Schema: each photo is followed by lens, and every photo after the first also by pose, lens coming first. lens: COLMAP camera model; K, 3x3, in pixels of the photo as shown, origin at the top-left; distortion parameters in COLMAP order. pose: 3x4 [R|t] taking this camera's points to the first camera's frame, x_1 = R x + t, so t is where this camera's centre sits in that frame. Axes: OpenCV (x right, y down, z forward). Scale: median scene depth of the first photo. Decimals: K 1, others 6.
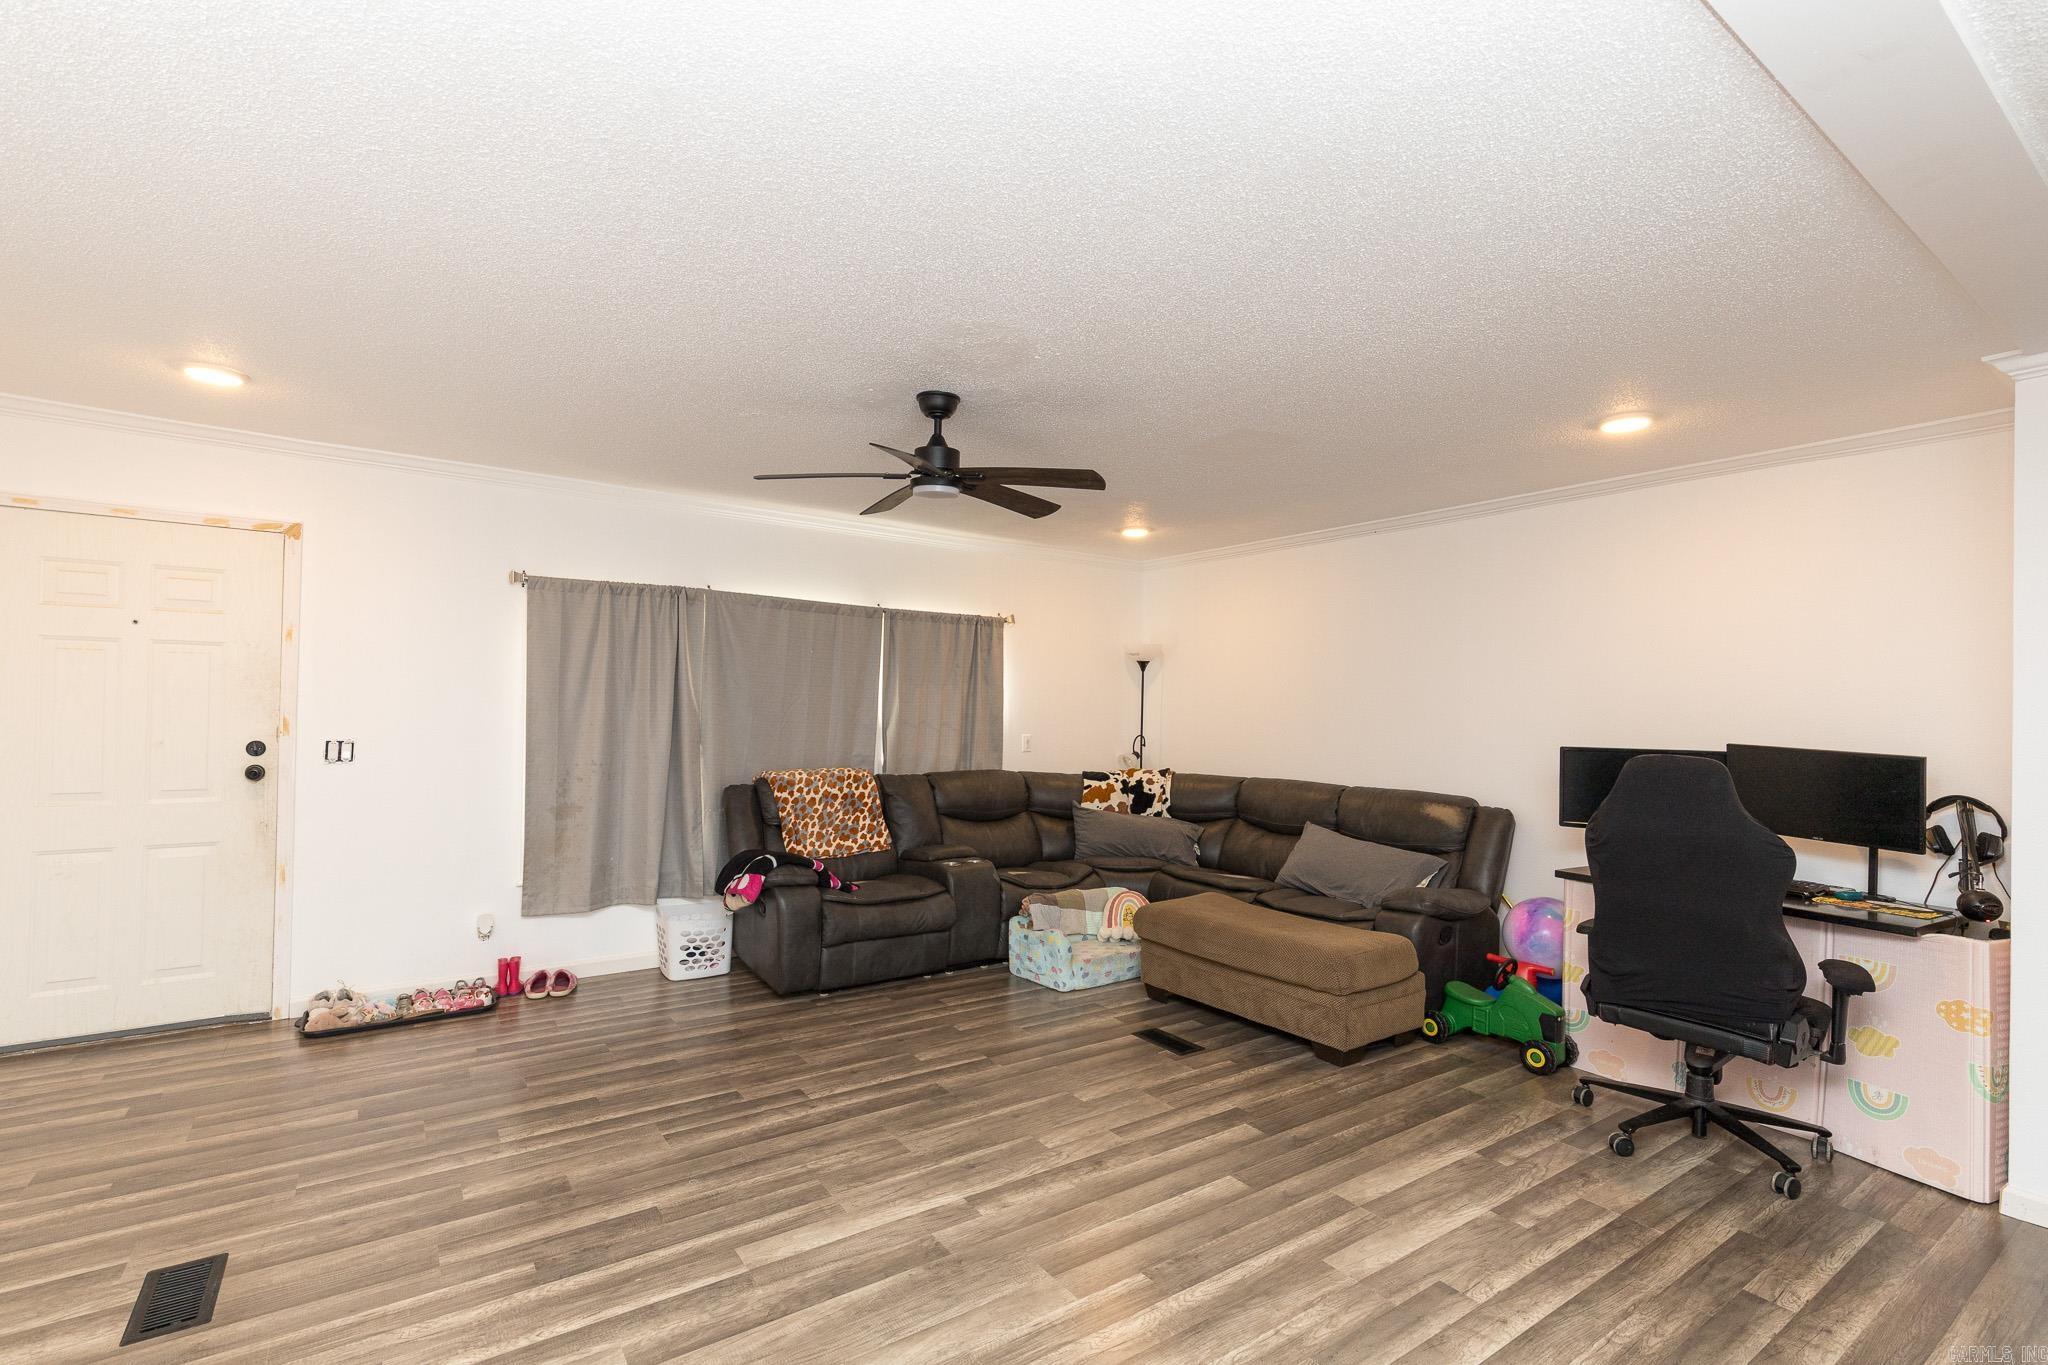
lens RADIAL K [[924.1, 0, 1019.8], [0, 924.1, 667.5], [0, 0, 1]] dist [0.010211, -0.001005]
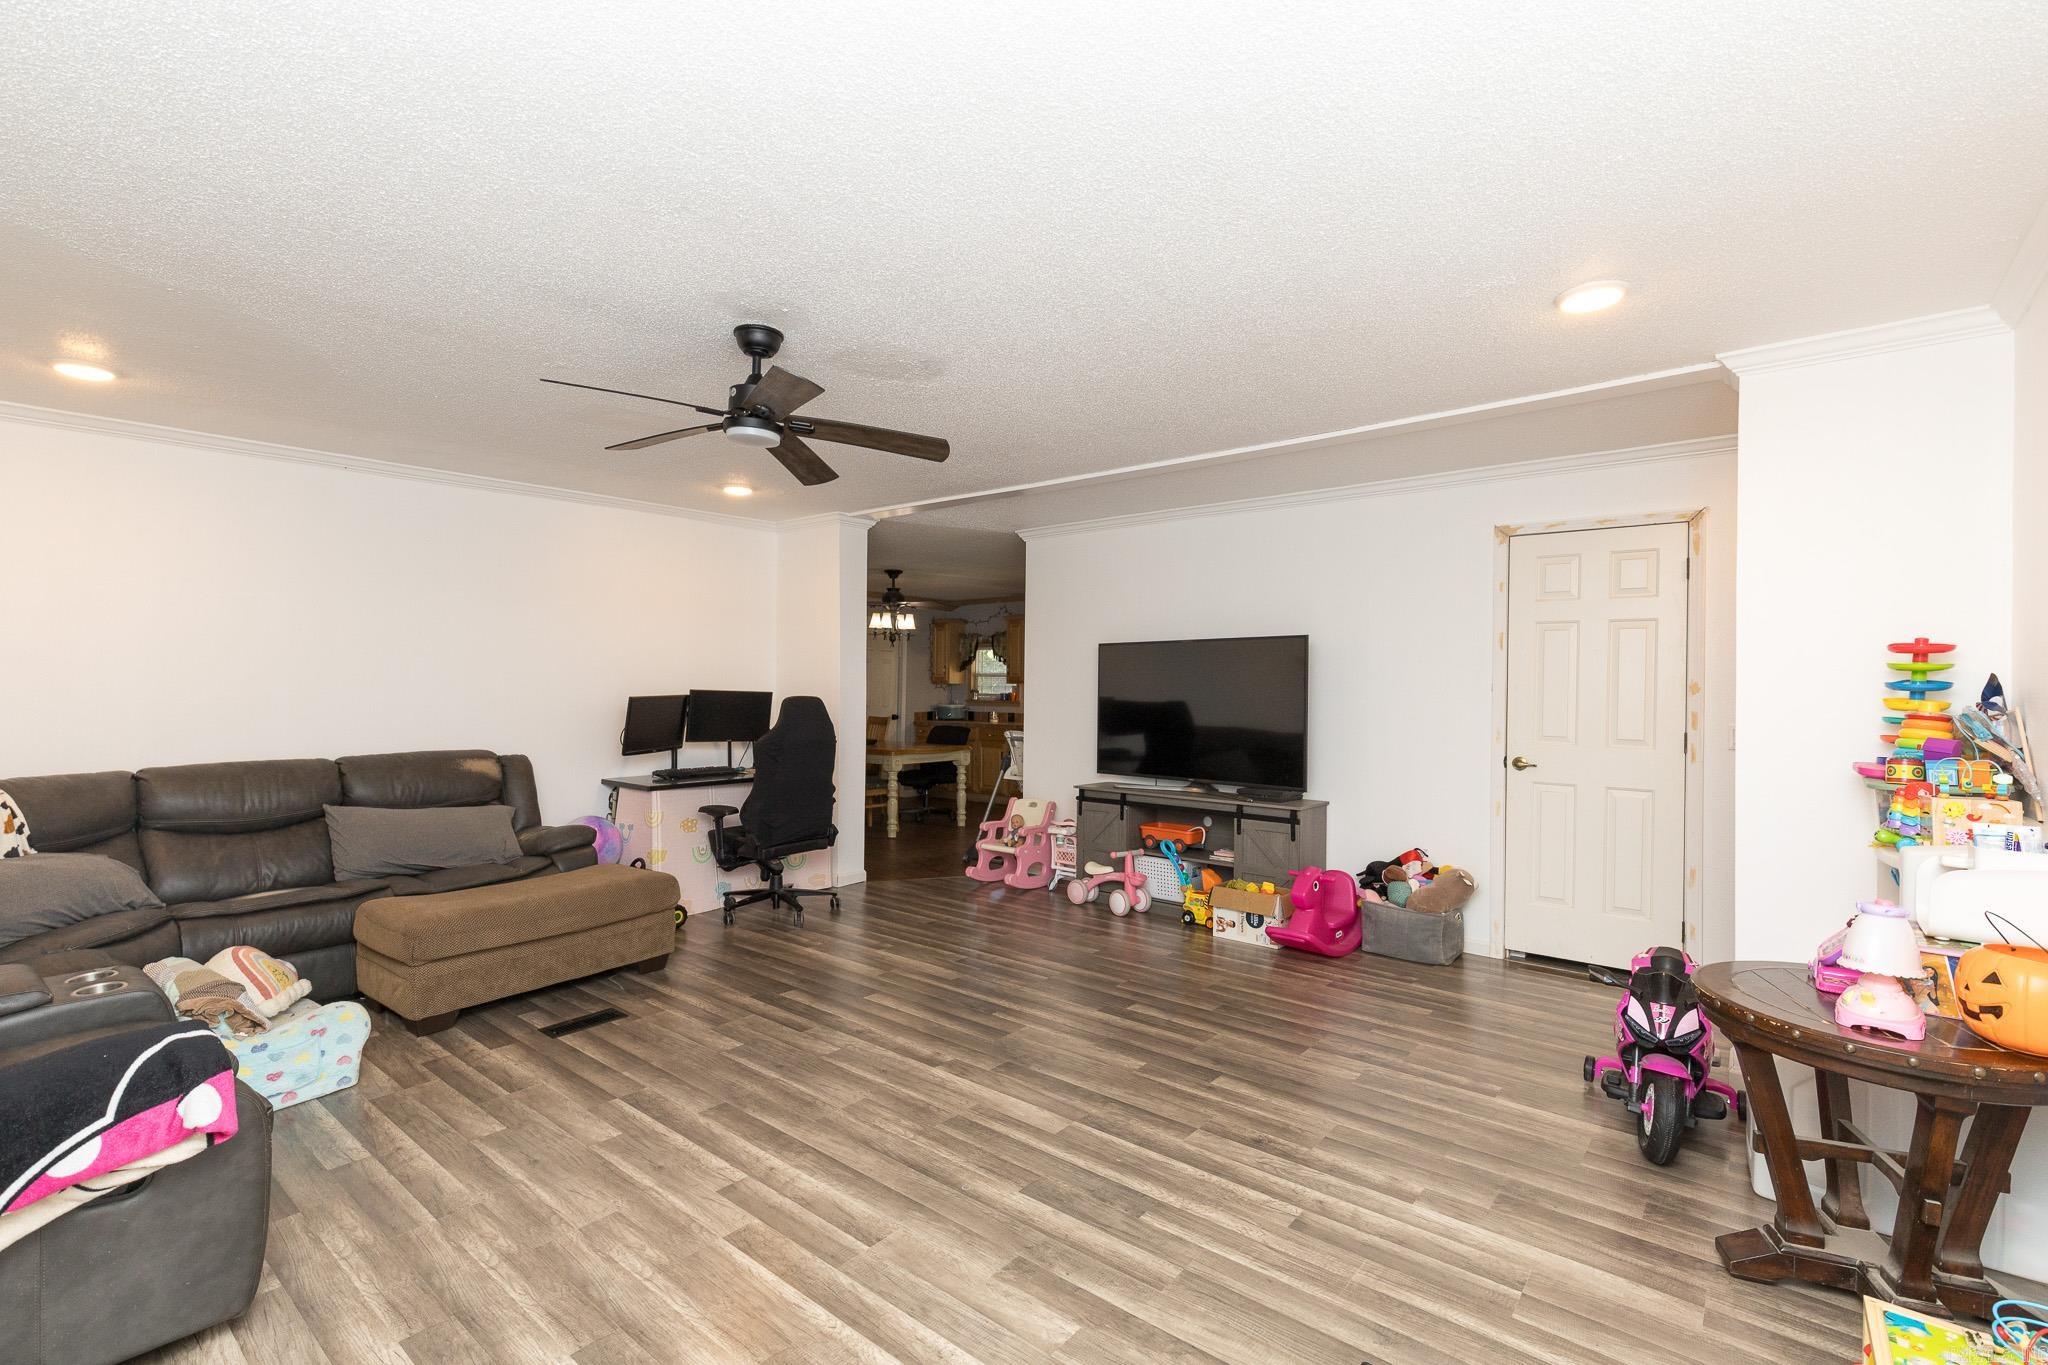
lens RADIAL K [[924.1, 0, 1009.6], [0, 924.1, 693.1], [0, 0, 1]] dist [0.010211, -0.001005]
pose [[-0.264670, -0.035933, 0.963669, -1.225819], [-0.052162, 0.998376, 0.022901, 0.030834], [-0.962927, -0.044206, -0.266114, 1.207407]]
